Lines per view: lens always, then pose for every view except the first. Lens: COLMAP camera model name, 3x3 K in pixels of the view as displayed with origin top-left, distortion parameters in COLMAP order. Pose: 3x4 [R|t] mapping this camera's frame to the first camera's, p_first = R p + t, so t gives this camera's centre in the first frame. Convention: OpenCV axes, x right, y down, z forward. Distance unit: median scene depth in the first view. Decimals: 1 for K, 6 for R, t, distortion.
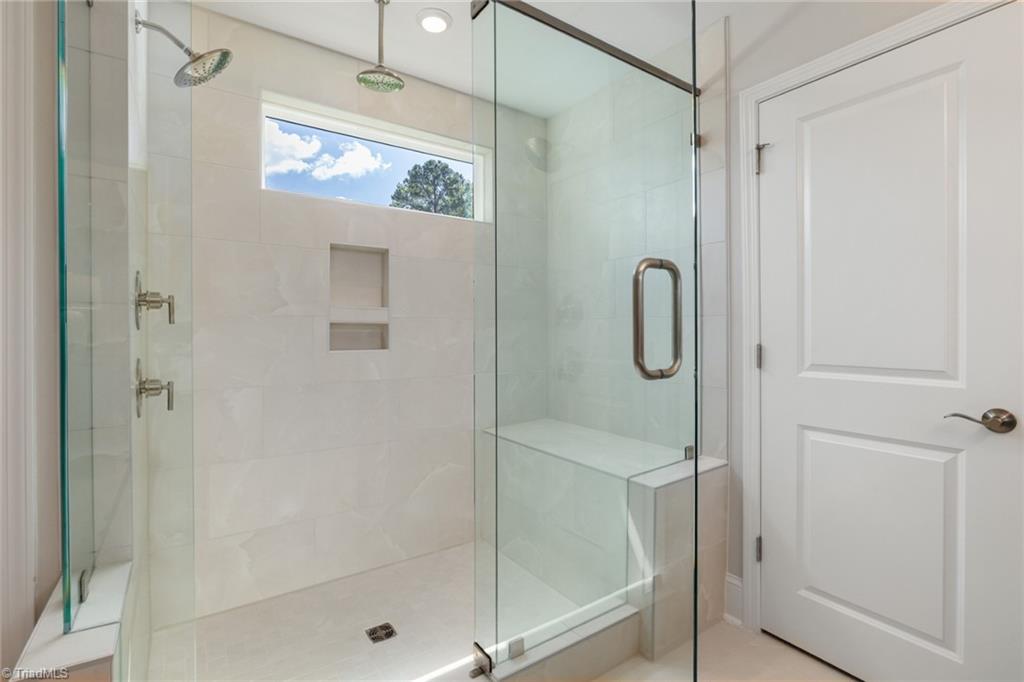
lens RADIAL K [[471.4, 0, 508.3], [0, 471.4, 334.5], [0, 0, 1]] dist [-0.007620, 0.000310]
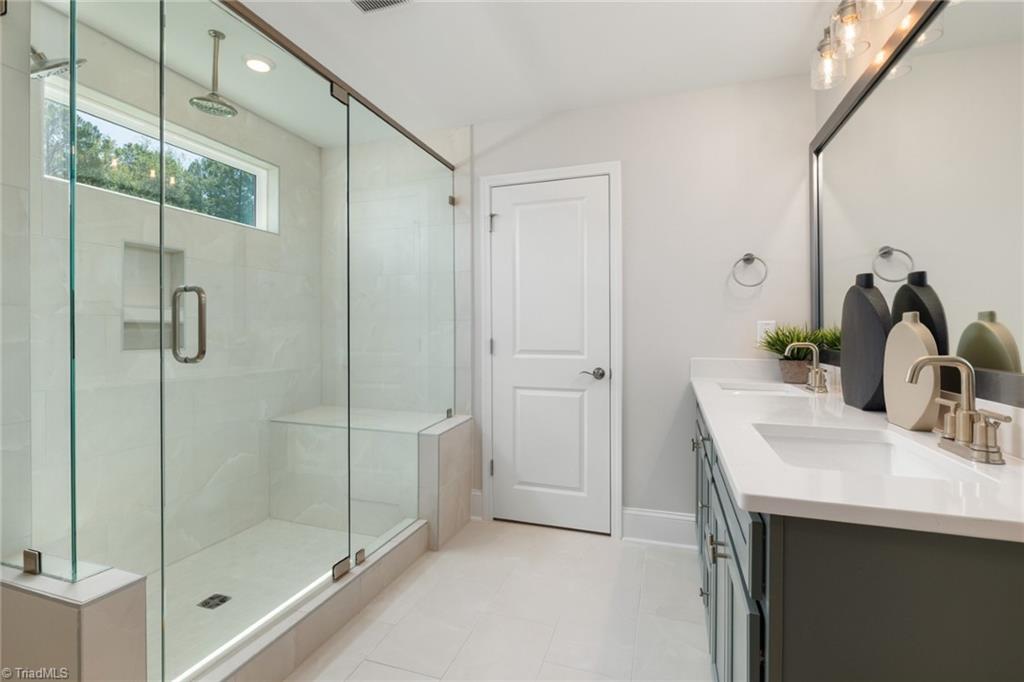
lens RADIAL K [[471.4, 0, 512.7], [0, 471.4, 336.3], [0, 0, 1]] dist [-0.007620, 0.000310]
pose [[0.795810, -0.007898, 0.605495, -0.371088], [0.004589, 0.999965, 0.007013, 0.001642], [-0.605529, -0.002803, 0.795818, -0.308997]]
